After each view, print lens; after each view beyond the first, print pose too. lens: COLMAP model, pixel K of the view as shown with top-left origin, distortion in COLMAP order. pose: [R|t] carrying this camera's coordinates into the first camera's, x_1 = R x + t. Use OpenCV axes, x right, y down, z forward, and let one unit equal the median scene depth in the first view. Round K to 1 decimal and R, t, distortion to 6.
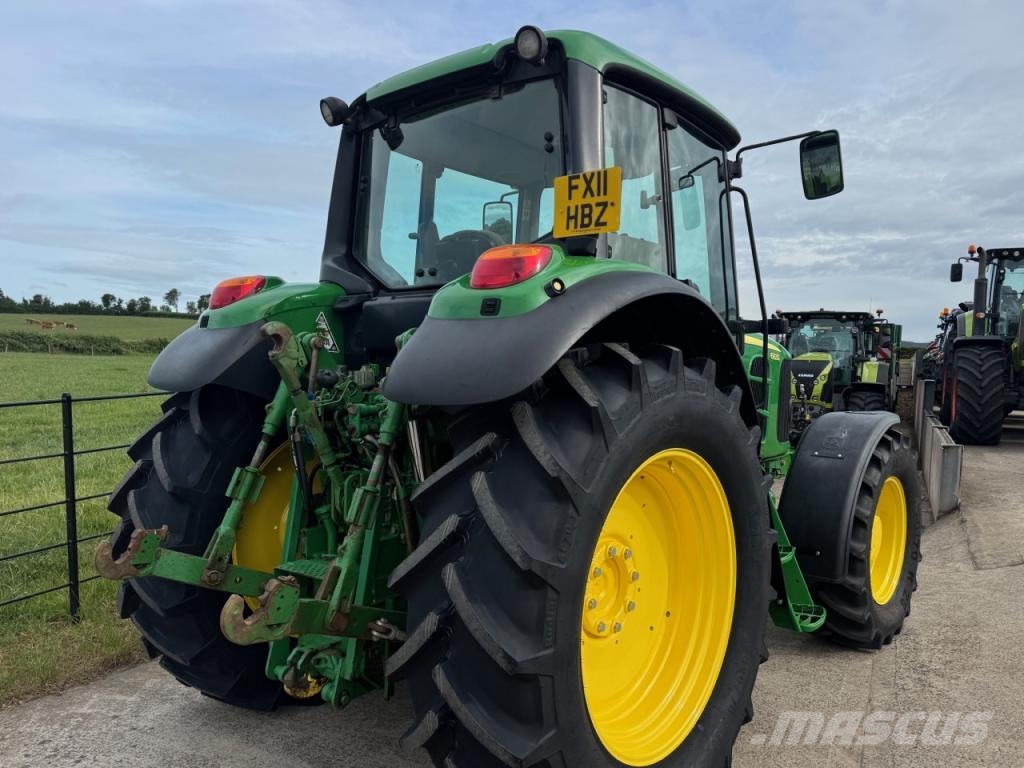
lens RADIAL K [[678.6, 0, 512.0], [0, 678.6, 384.0], [0, 0, 1]] dist [0.086065, -0.098890]
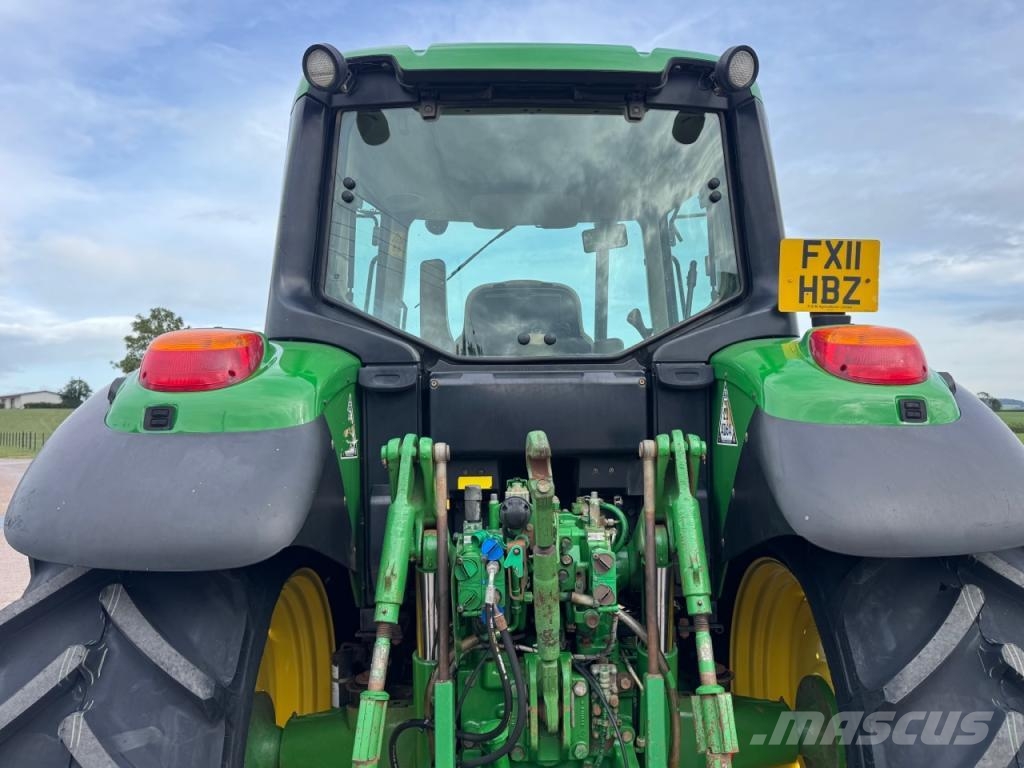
lens RADIAL K [[678.6, 0, 512.0], [0, 678.6, 384.0], [0, 0, 1]] dist [0.086065, -0.098890]
pose [[0.766100, -0.010054, 0.642642, -0.670646], [0.040933, 0.998611, -0.033174, -0.108266], [-0.641416, 0.051720, 0.765448, 0.554719]]
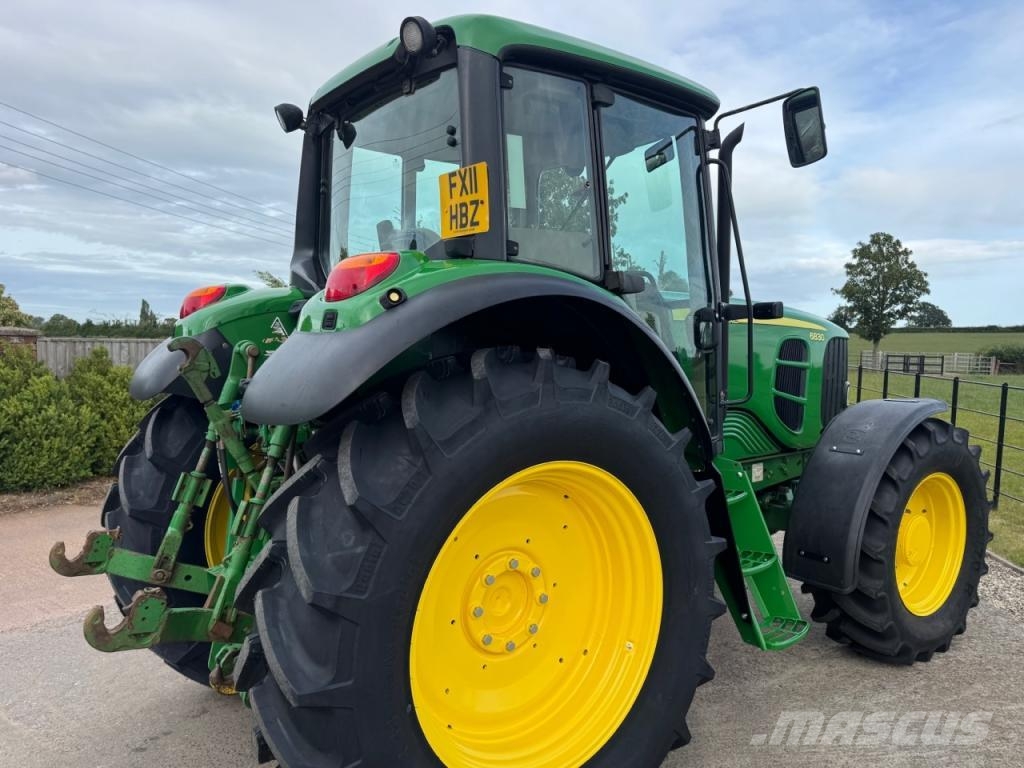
lens RADIAL K [[681.4, 0, 515.9], [0, 681.4, 386.4], [0, 0, 1]] dist [0.026862, -0.002822]
pose [[0.982307, -0.018210, -0.186388, 0.320125], [0.026004, 0.998883, 0.039458, -0.041174], [0.185461, -0.043607, 0.981683, 0.069759]]
